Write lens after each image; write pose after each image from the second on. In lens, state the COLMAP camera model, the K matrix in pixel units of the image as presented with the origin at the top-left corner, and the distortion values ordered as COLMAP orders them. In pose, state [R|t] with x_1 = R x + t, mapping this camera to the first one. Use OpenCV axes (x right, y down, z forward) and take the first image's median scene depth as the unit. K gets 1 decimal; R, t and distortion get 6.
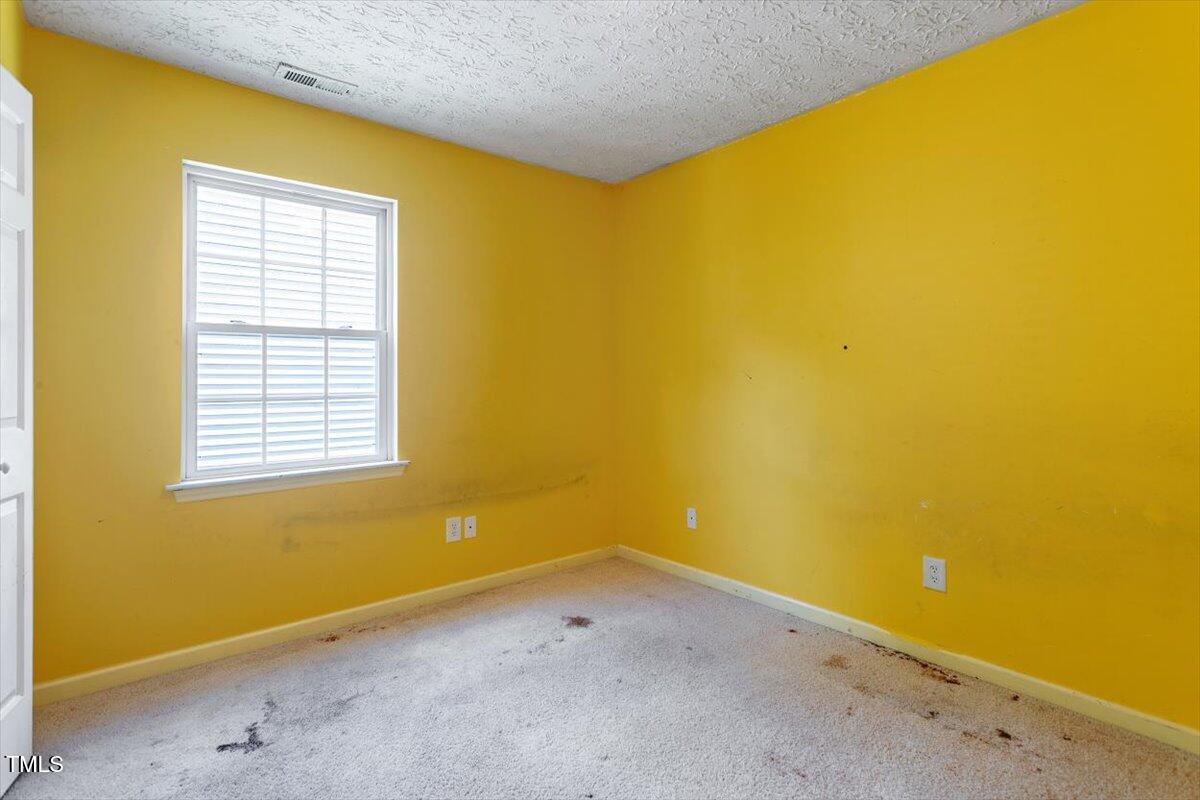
lens RADIAL K [[571.2, 0, 608.0], [0, 571.2, 390.1], [0, 0, 1]] dist [0.000942, 0.000073]
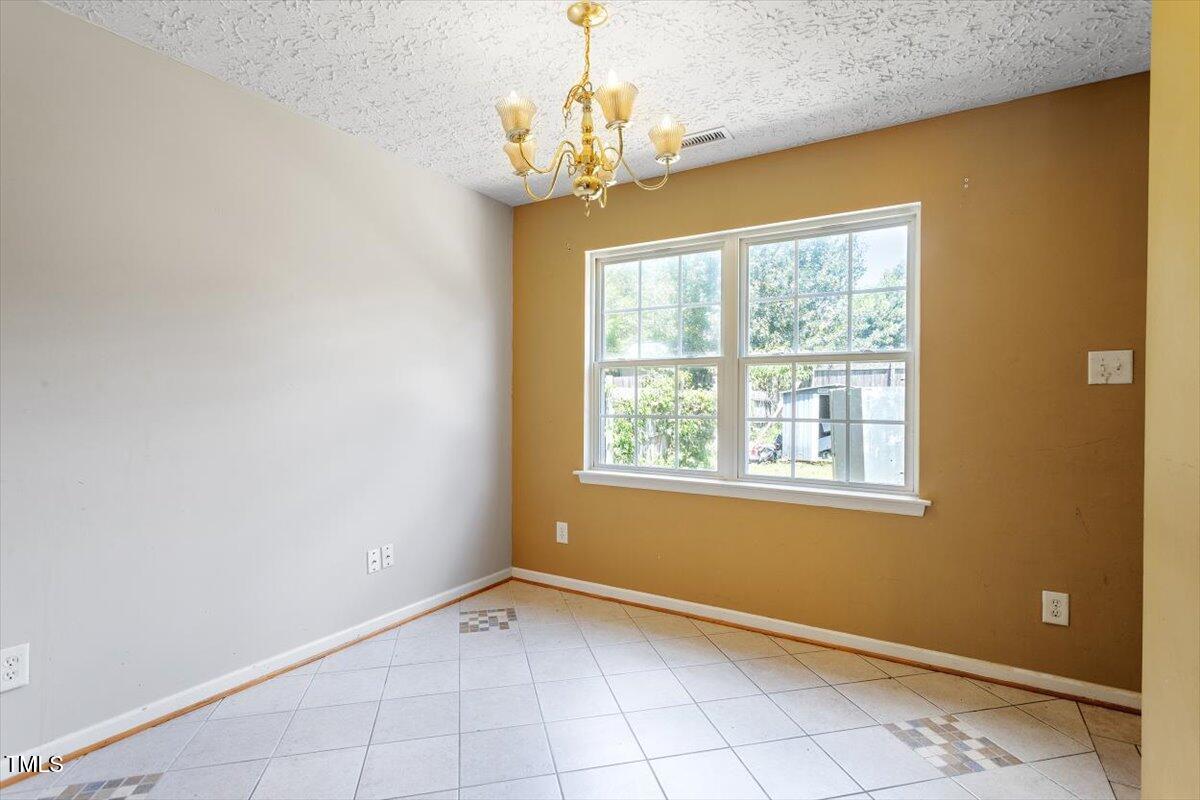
lens RADIAL K [[567.9, 0, 606.1], [0, 567.9, 401.2], [0, 0, 1]] dist [-0.001005, -0.000122]
pose [[0.342768, 0.009166, -0.939375, 0.308930], [-0.028758, 0.999586, -0.000740, -0.005681], [0.938980, 0.027269, 0.342890, 0.251672]]
